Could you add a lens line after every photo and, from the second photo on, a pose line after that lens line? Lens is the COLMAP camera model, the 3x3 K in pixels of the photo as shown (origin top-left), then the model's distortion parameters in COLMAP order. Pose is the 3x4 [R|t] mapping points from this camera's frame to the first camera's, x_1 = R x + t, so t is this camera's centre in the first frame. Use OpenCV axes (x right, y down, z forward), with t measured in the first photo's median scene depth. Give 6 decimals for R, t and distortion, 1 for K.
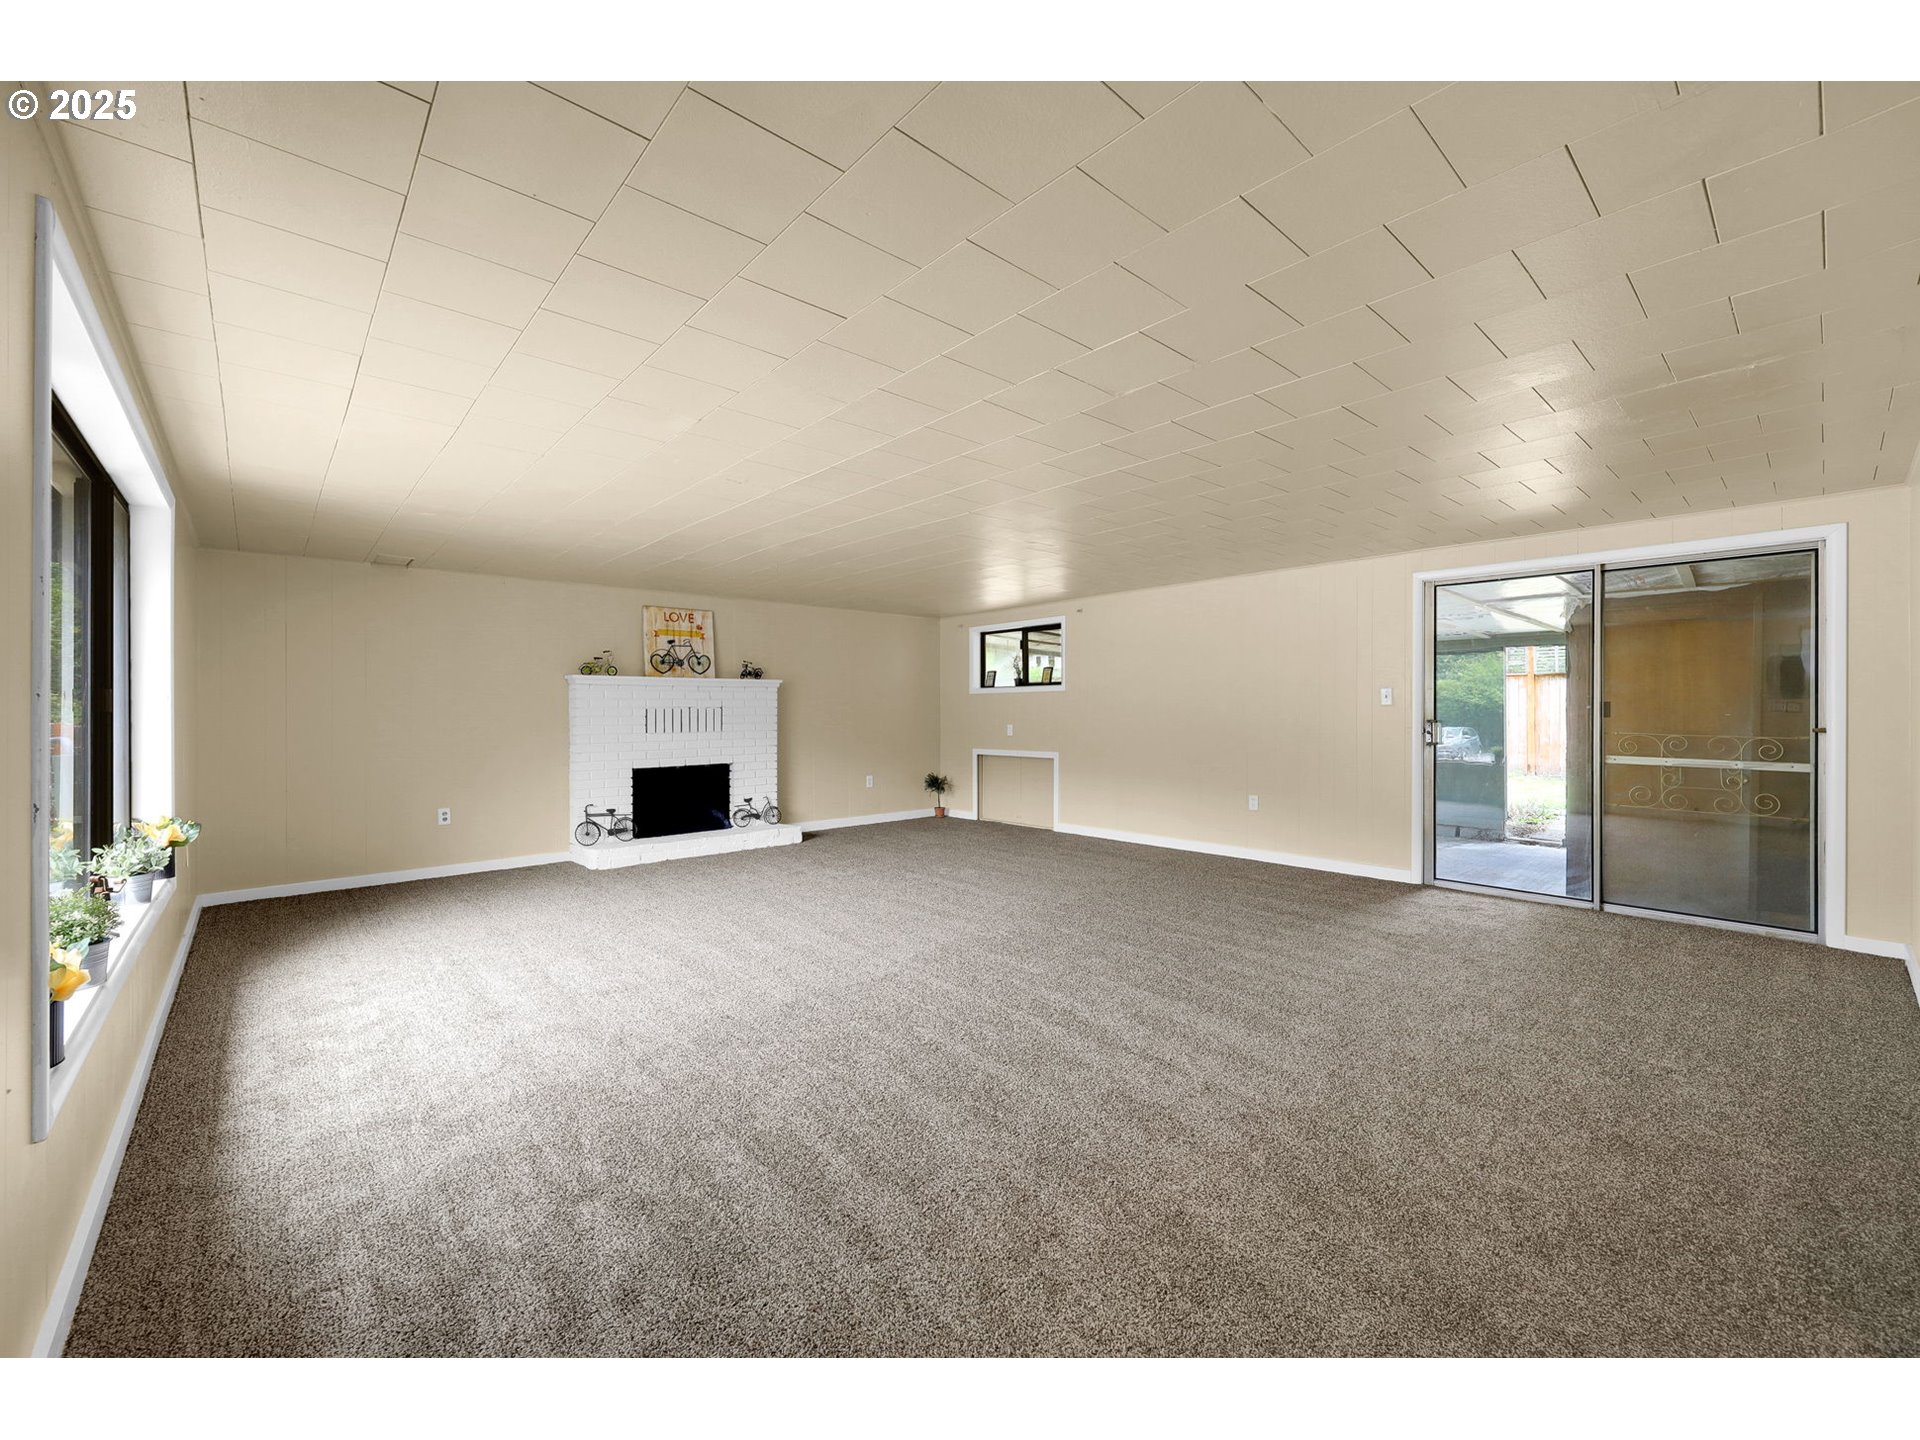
lens RADIAL K [[781.2, 0, 968.0], [0, 781.2, 726.9], [0, 0, 1]] dist [0.000294, -0.000054]
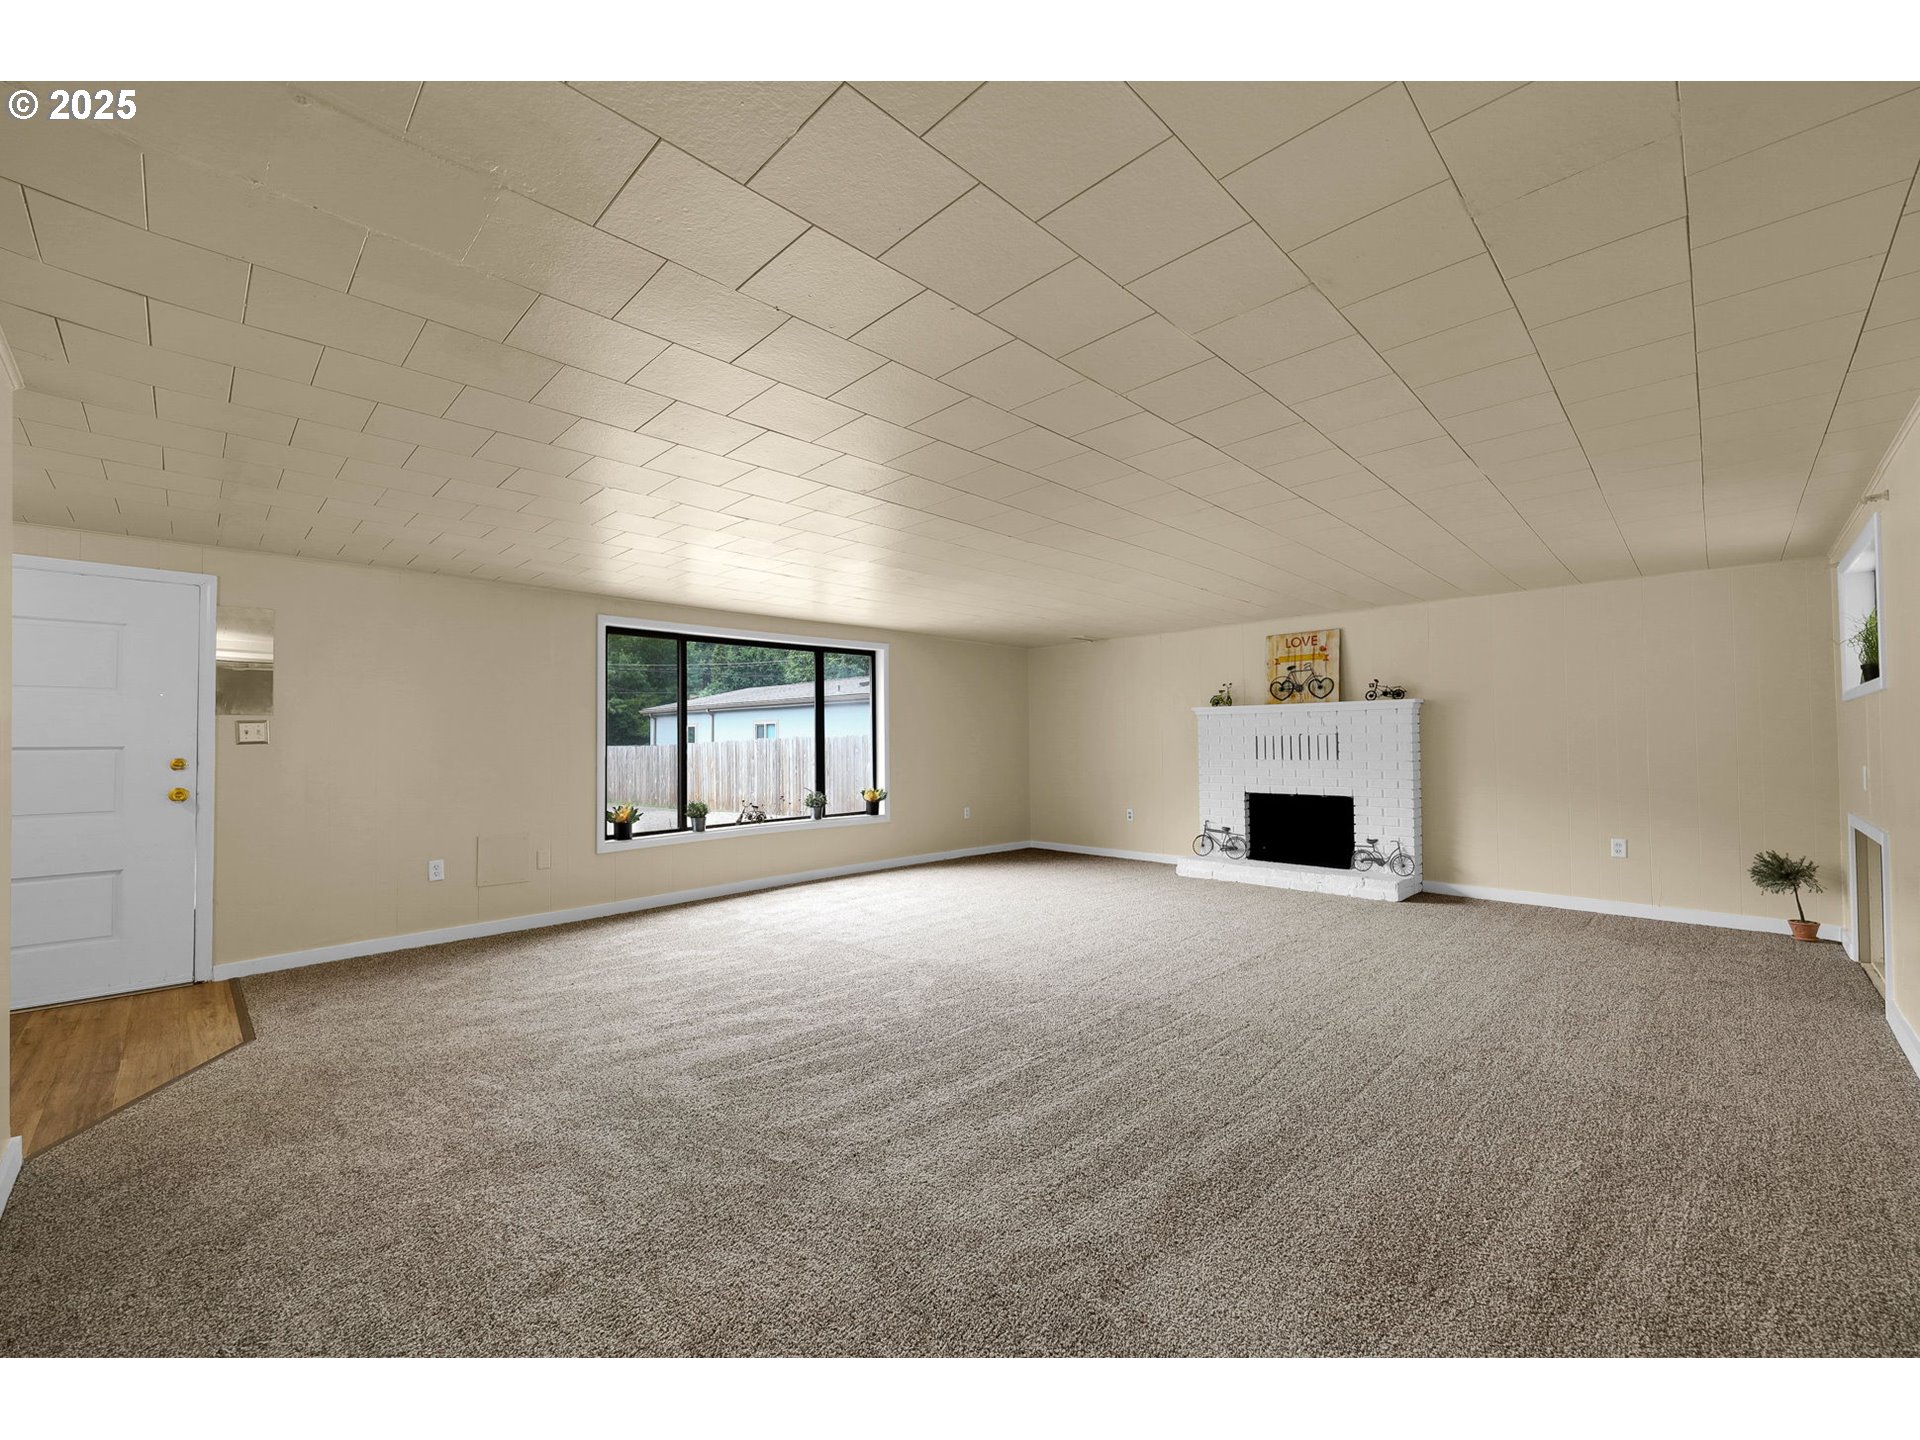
lens RADIAL K [[781.2, 0, 968.0], [0, 781.2, 726.9], [0, 0, 1]] dist [0.000294, -0.000054]
pose [[0.072217, -0.013375, -0.997299, 0.571567], [-0.014256, 0.999794, -0.014441, -0.013970], [0.997287, 0.015261, 0.072011, 0.517656]]
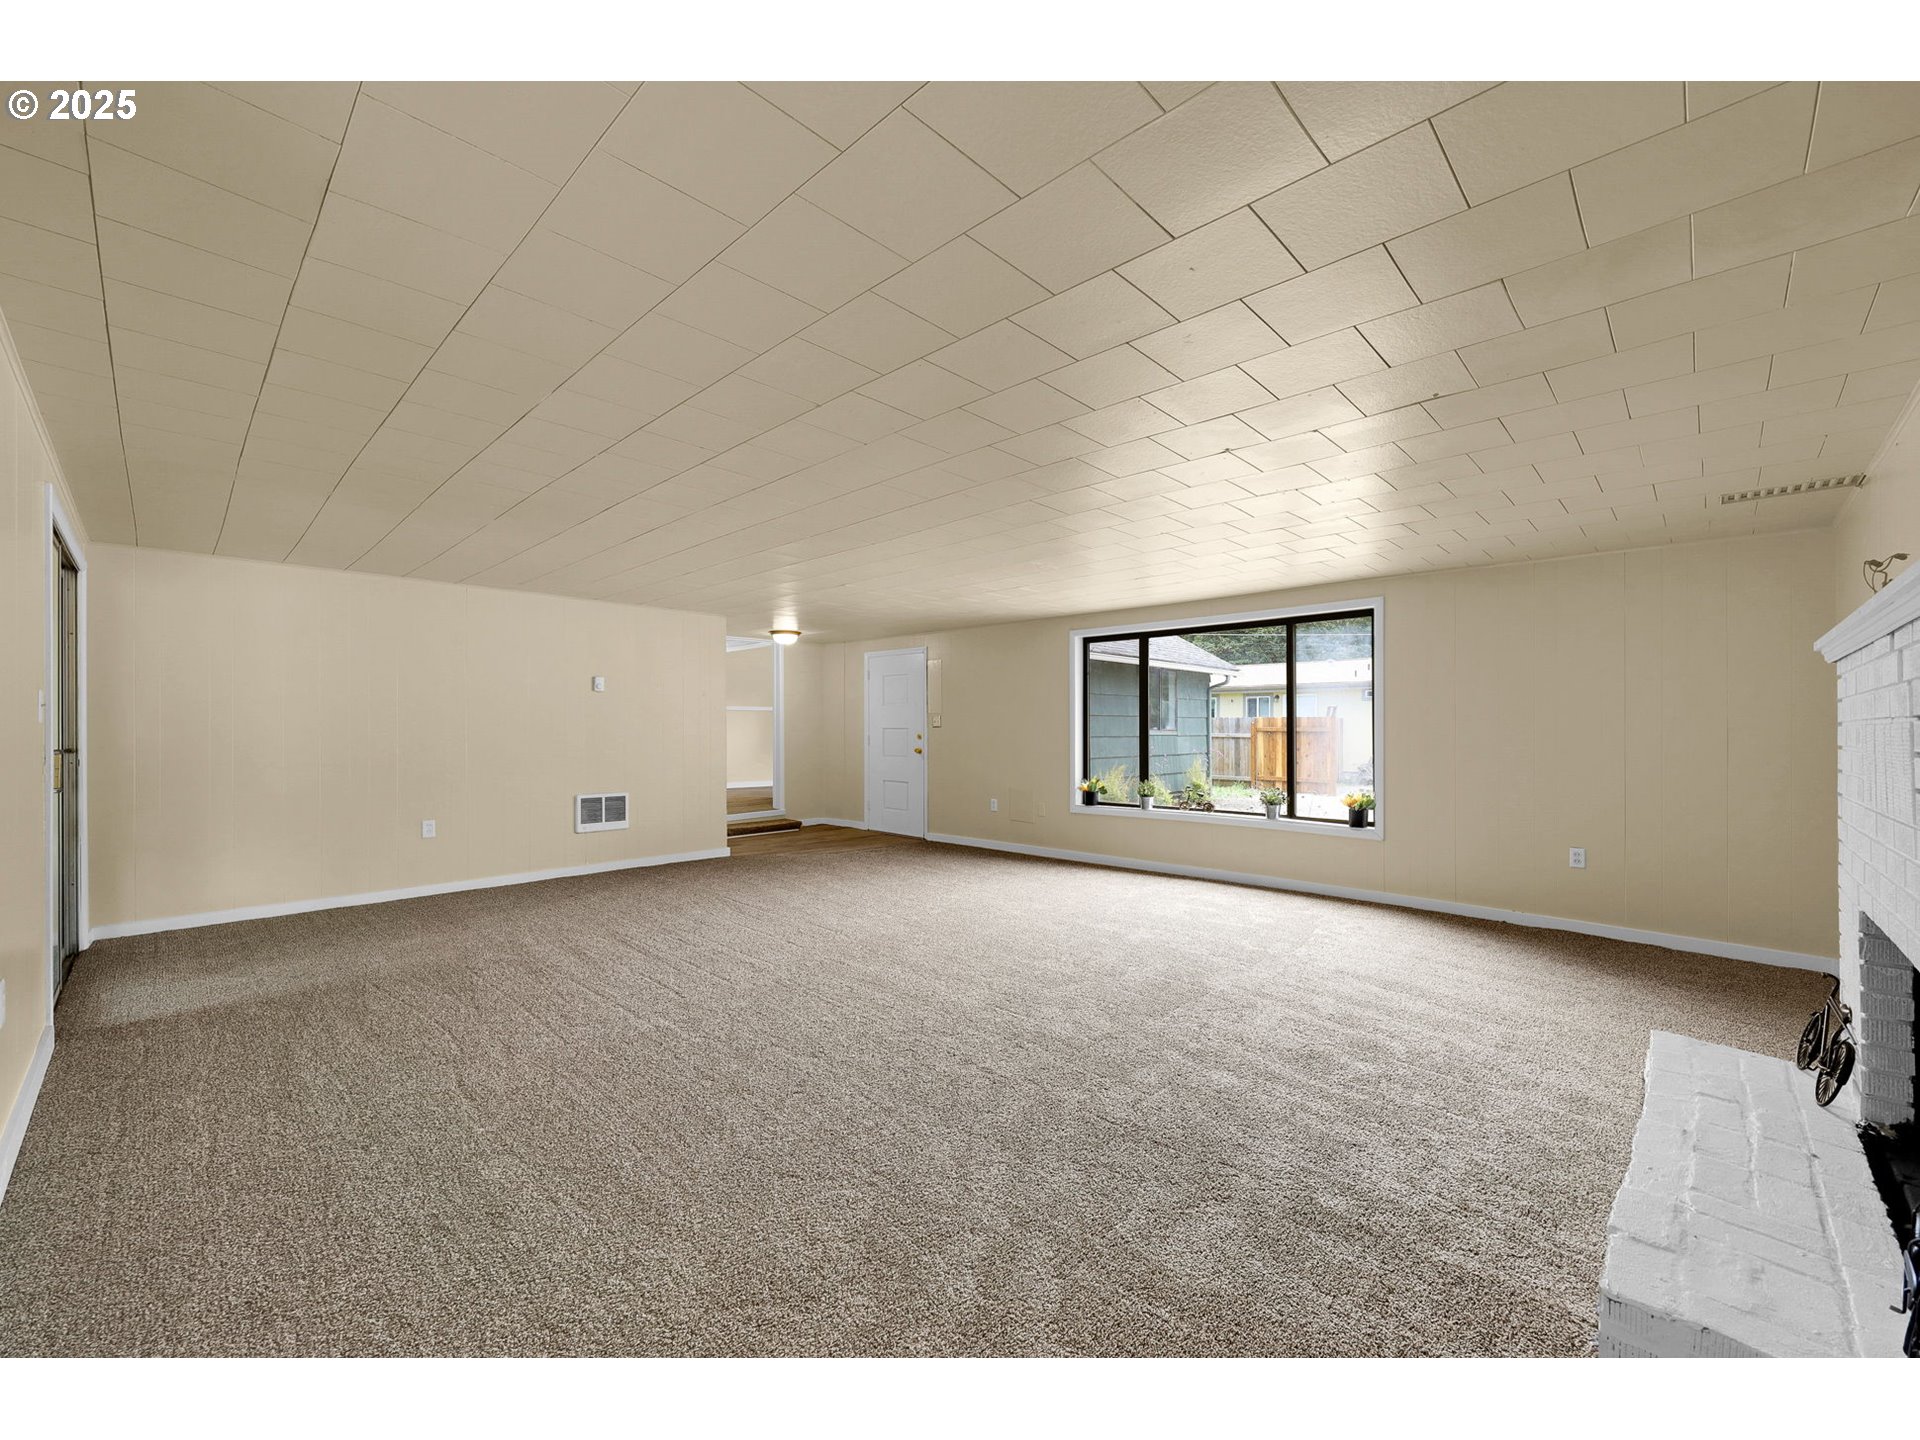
lens RADIAL K [[781.2, 0, 968.0], [0, 781.2, 726.9], [0, 0, 1]] dist [0.000294, -0.000054]
pose [[-0.996648, 0.001128, -0.081807, -0.028220], [-0.000568, 0.999785, 0.020708, -0.027432], [0.081813, 0.020685, -0.996433, 1.232775]]
